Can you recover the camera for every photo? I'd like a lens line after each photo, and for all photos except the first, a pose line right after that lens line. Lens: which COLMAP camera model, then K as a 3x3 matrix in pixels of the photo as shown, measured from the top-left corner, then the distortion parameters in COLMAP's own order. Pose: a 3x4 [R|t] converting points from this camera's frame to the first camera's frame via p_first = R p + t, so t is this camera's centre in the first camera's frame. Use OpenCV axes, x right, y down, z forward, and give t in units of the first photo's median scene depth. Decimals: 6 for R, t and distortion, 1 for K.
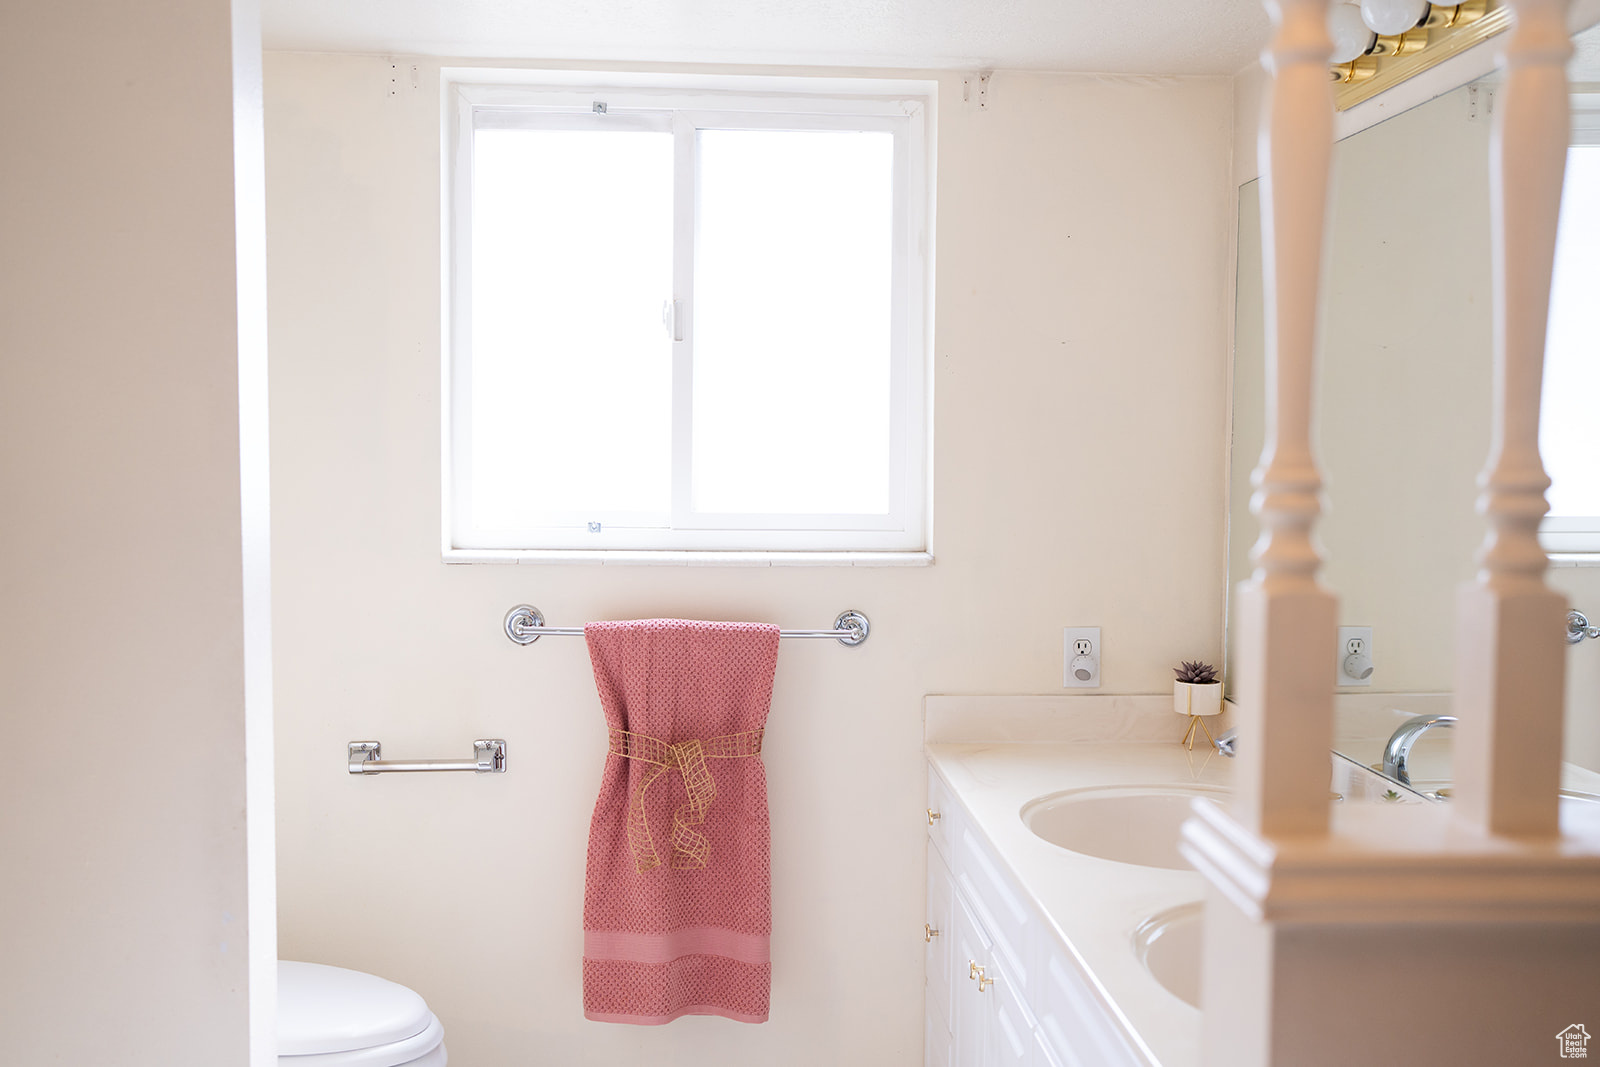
lens RADIAL K [[1524.9, 0, 793.0], [0, 1524.9, 540.7], [0, 0, 1]] dist [0.006409, 0.000000]
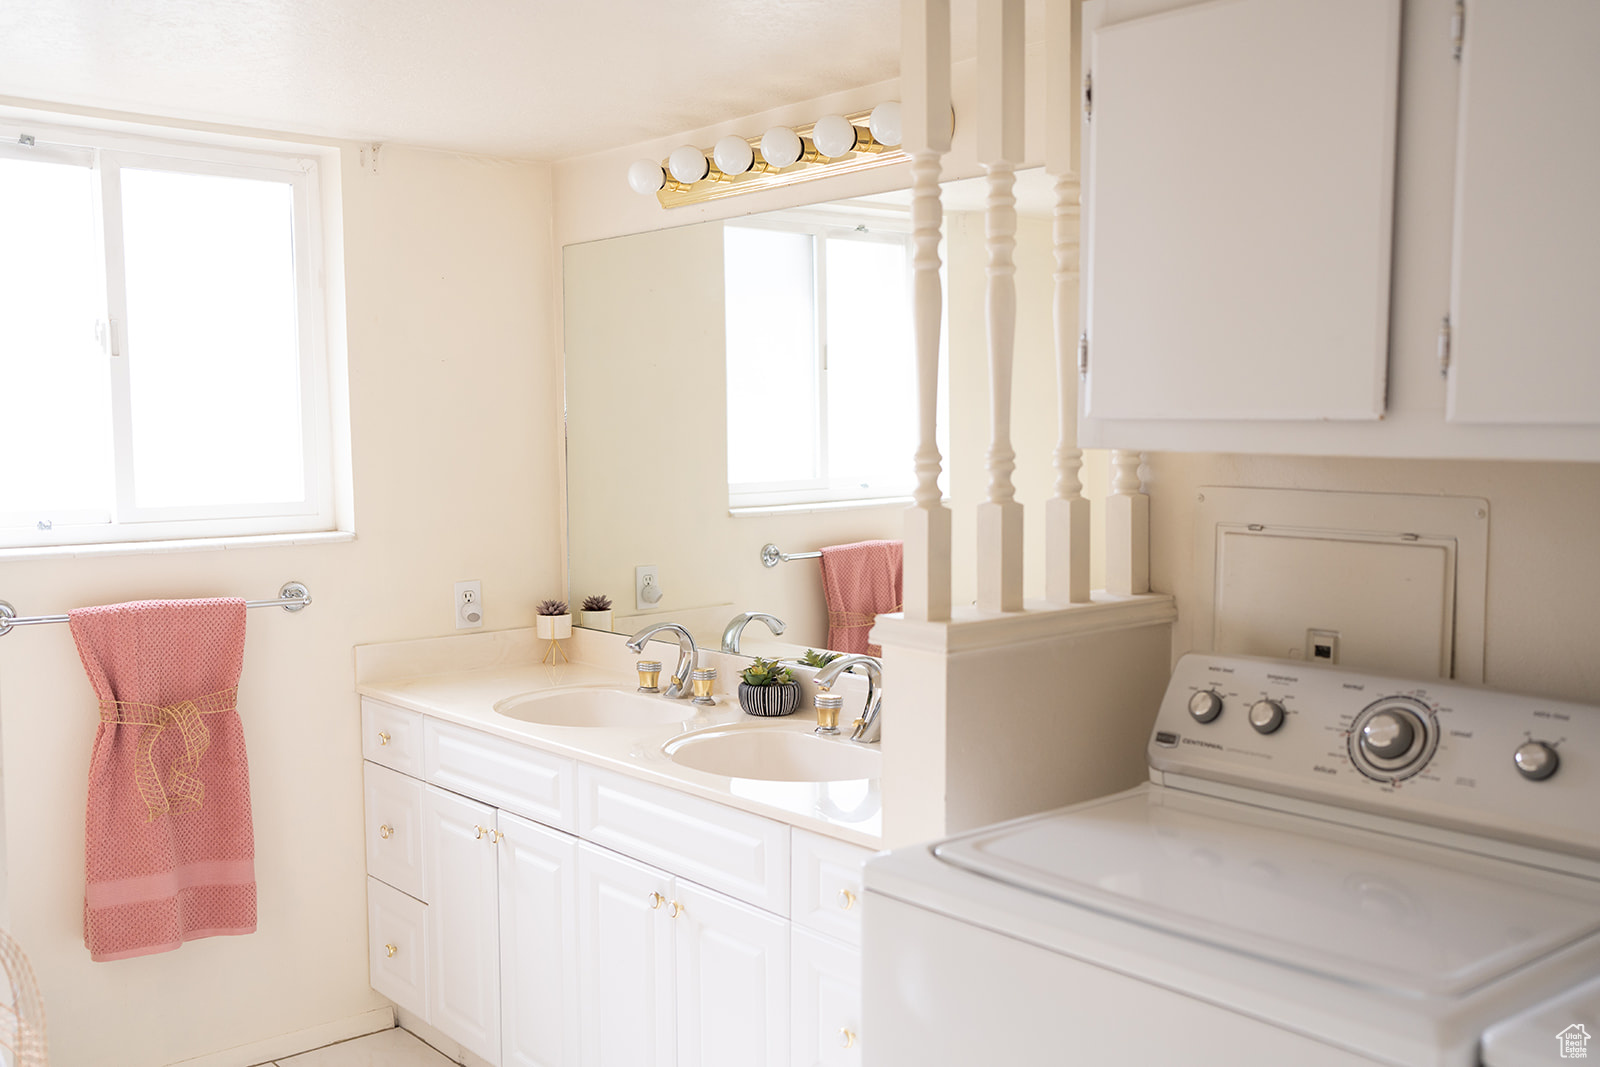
lens RADIAL K [[1524.9, 0, 781.6], [0, 1524.9, 541.1], [0, 0, 1]] dist [0.006409, 0.000000]
pose [[0.801454, -0.061653, 0.594870, -0.372002], [0.056502, 0.998029, 0.027314, 0.002422], [-0.595382, 0.011720, 0.803357, -0.200570]]
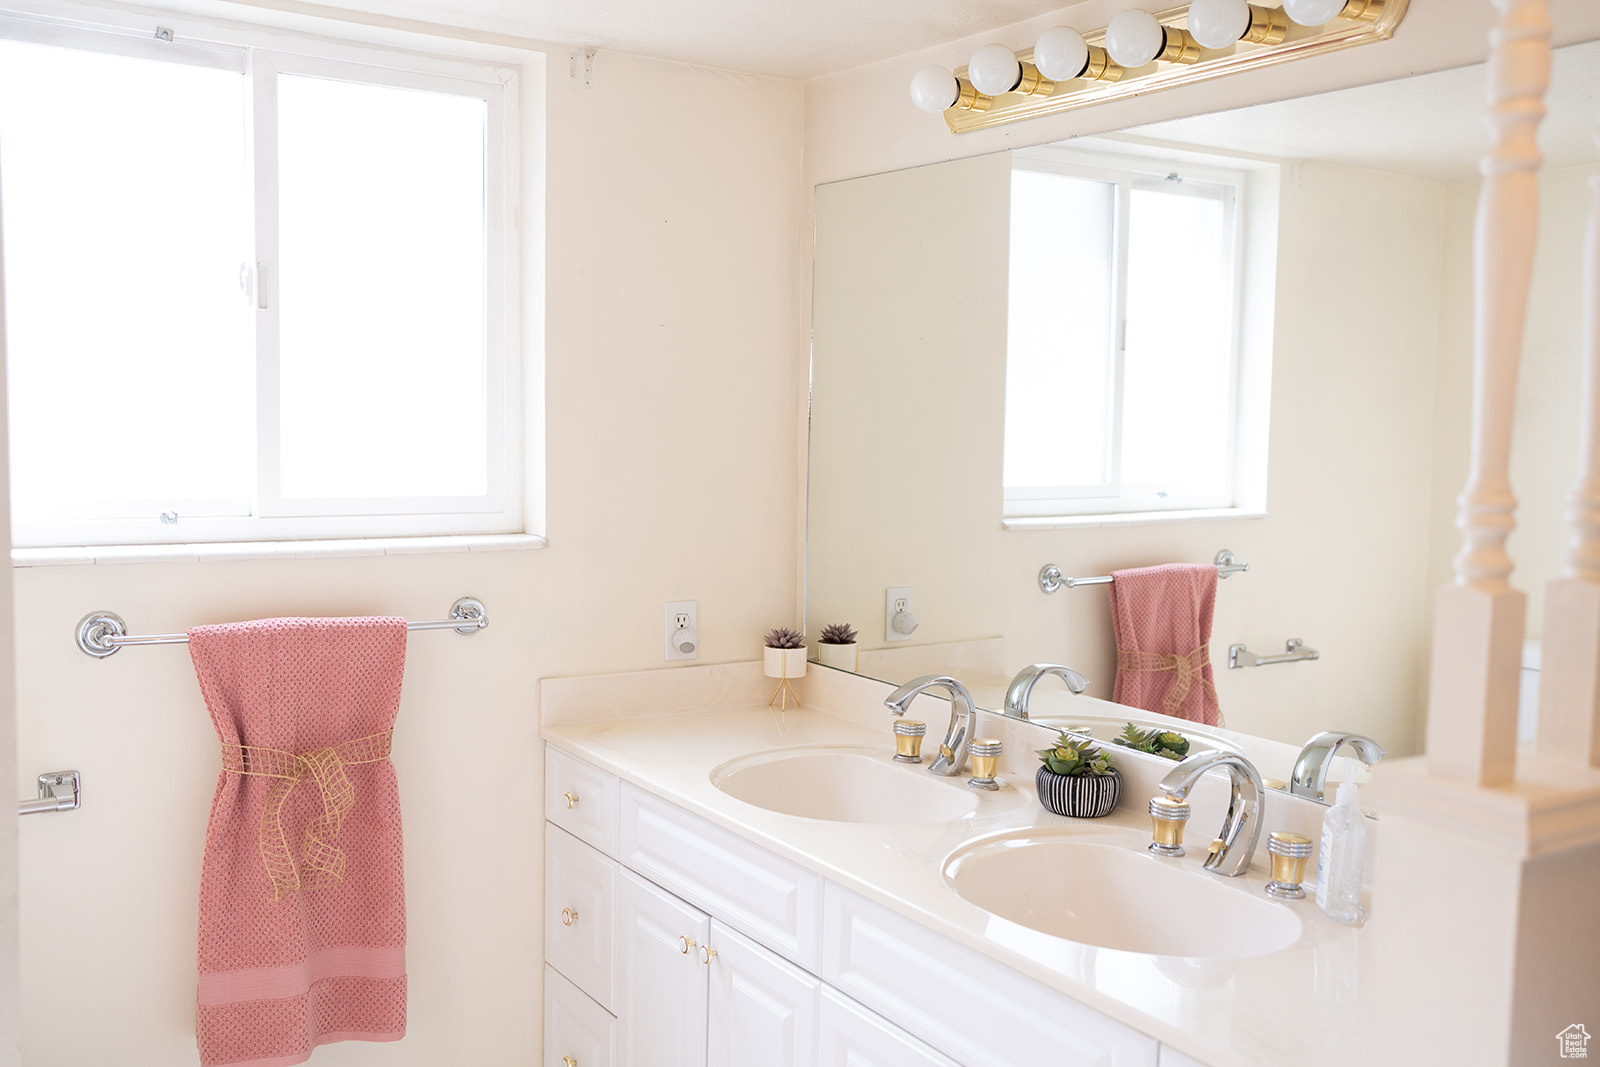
lens RADIAL K [[1524.9, 0, 785.2], [0, 1524.9, 539.0], [0, 0, 1]] dist [0.006409, 0.000000]
pose [[0.873455, -0.033284, 0.485766, -0.256384], [0.018921, 0.999228, 0.034444, -0.020792], [-0.486538, -0.020894, 0.873410, 0.063756]]
